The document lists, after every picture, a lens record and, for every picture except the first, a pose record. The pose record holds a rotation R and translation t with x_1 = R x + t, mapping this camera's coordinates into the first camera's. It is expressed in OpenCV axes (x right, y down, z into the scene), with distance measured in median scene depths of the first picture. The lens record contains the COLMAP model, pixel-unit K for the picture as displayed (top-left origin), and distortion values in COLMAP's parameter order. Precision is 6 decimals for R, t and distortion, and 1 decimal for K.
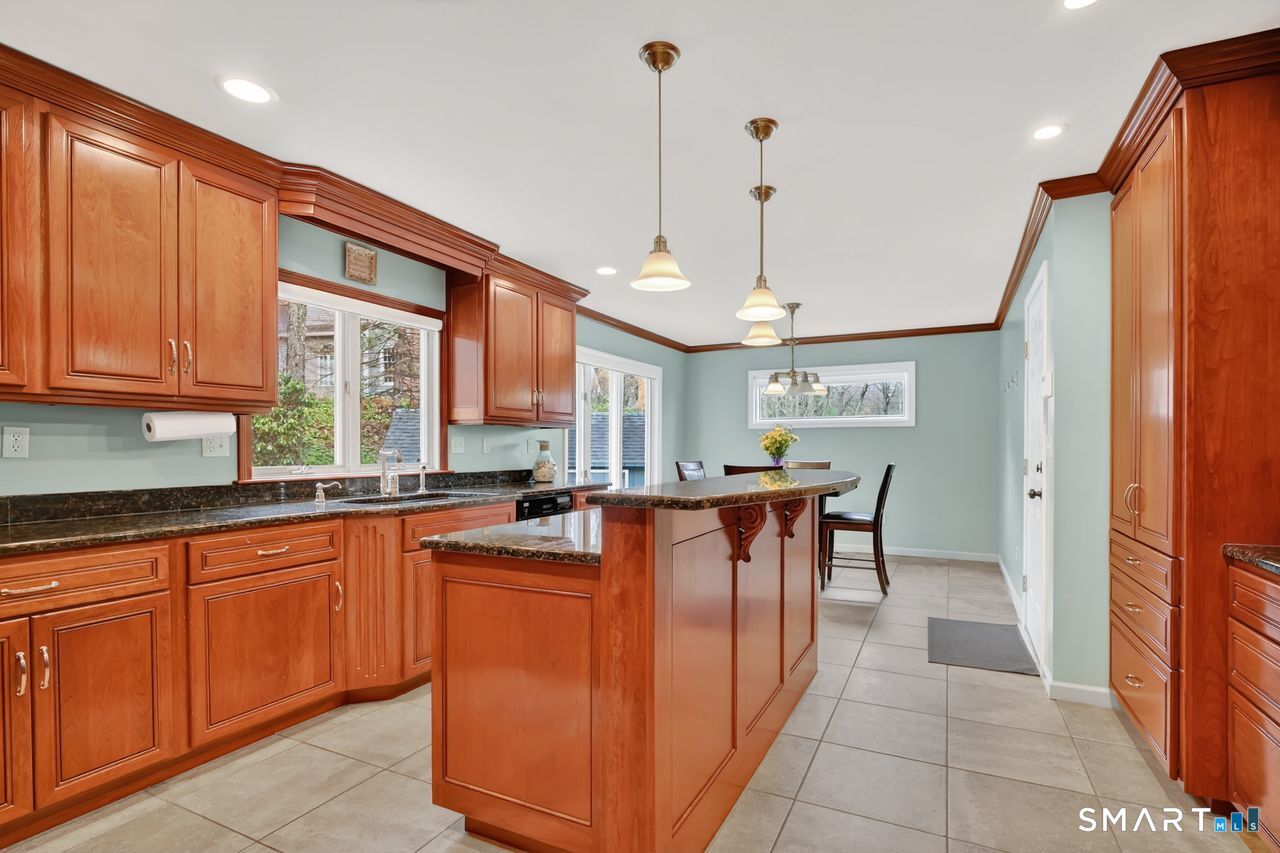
lens RADIAL K [[610.9, 0, 648.4], [0, 610.9, 435.4], [0, 0, 1]] dist [-0.000057, -0.000210]
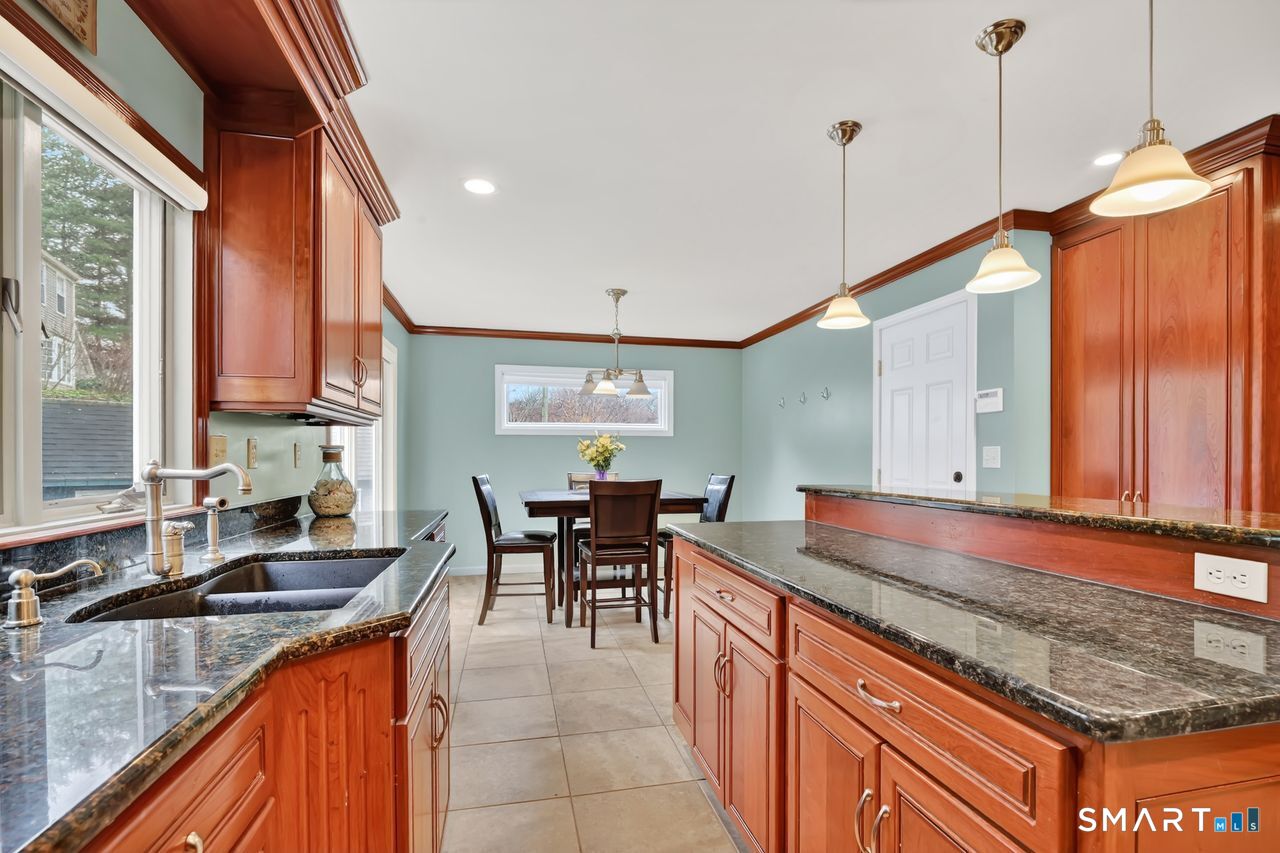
lens RADIAL K [[622.2, 0, 665.5], [0, 622.2, 458.0], [0, 0, 1]] dist [-0.002009, -0.000479]
pose [[0.763894, 0.001694, 0.645340, -0.275222], [-0.014904, 0.999776, 0.015017, 0.005487], [-0.645170, -0.021090, 0.763748, 0.291263]]
